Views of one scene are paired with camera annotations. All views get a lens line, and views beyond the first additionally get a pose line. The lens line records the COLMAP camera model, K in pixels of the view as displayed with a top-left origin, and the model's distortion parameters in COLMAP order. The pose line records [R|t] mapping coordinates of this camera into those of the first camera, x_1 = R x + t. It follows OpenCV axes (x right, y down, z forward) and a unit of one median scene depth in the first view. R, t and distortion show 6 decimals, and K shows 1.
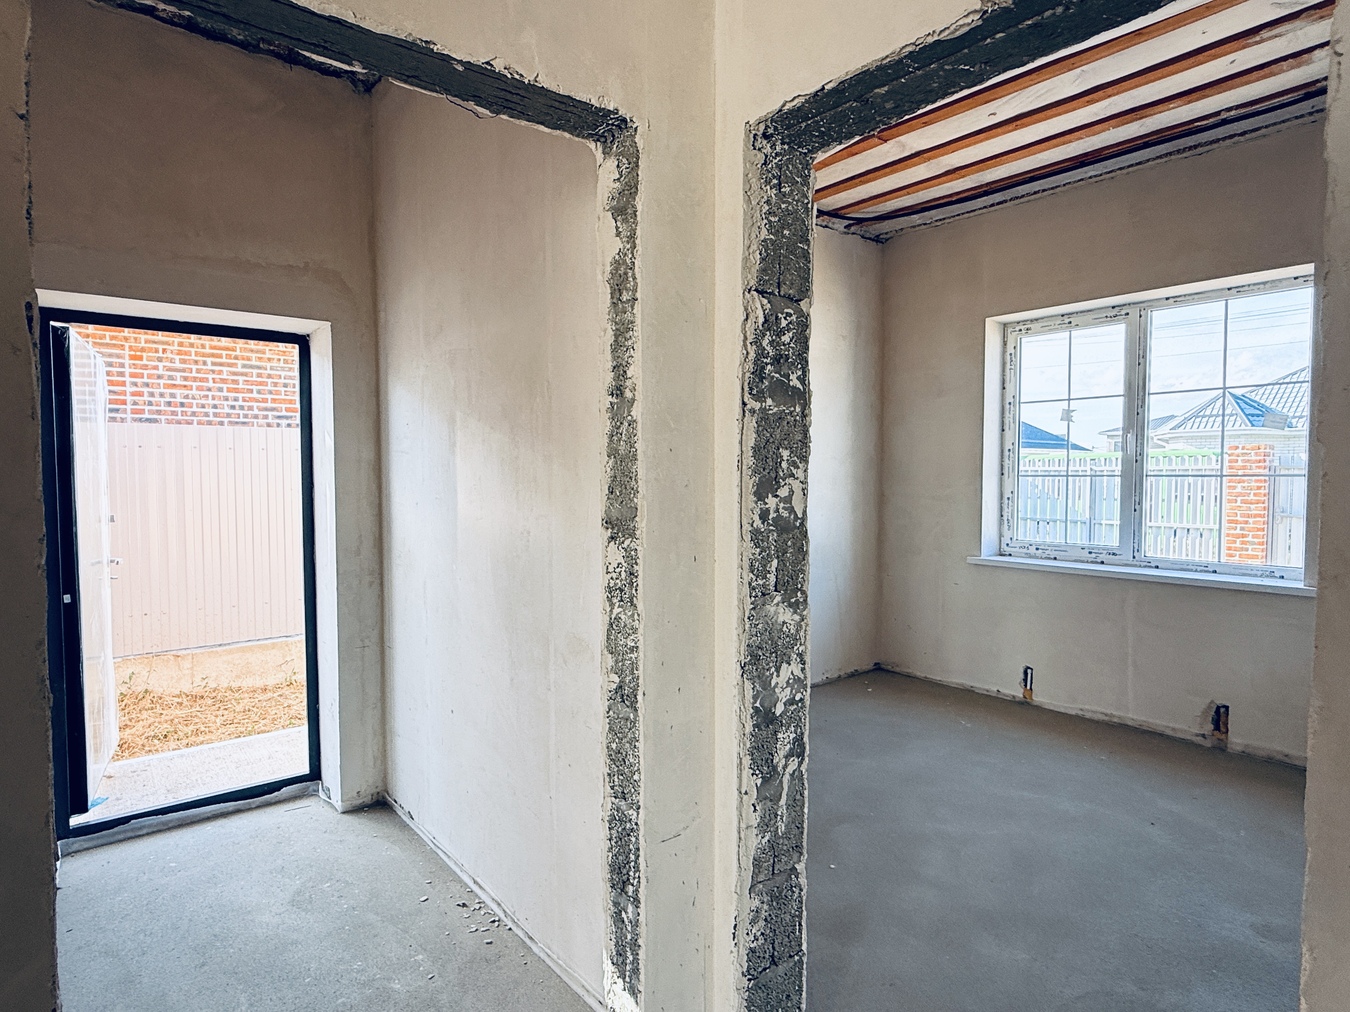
lens RADIAL K [[758.1, 0, 669.4], [0, 758.1, 508.0], [0, 0, 1]] dist [0.002376, -0.000059]
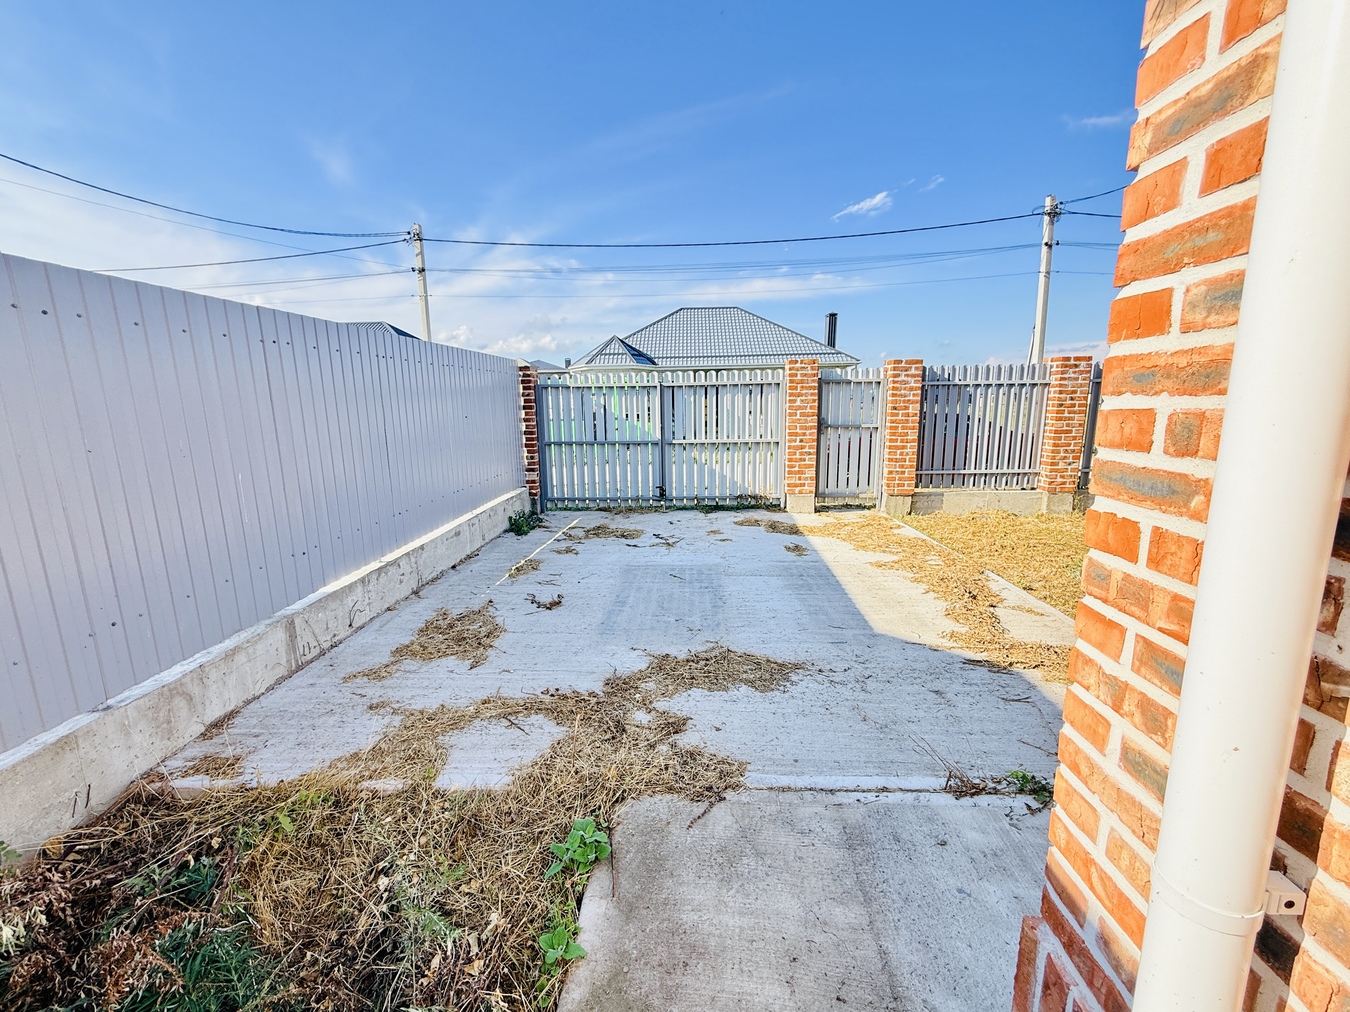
lens RADIAL K [[538.7, 0, 675.0], [0, 538.7, 506.0], [0, 0, 1]] dist [-0.000189, -0.000365]
pose [[0.651405, -0.159092, 0.741864, 0.148108], [0.052026, 0.984834, 0.165514, -0.036074], [-0.756945, -0.069221, 0.649802, 1.405060]]
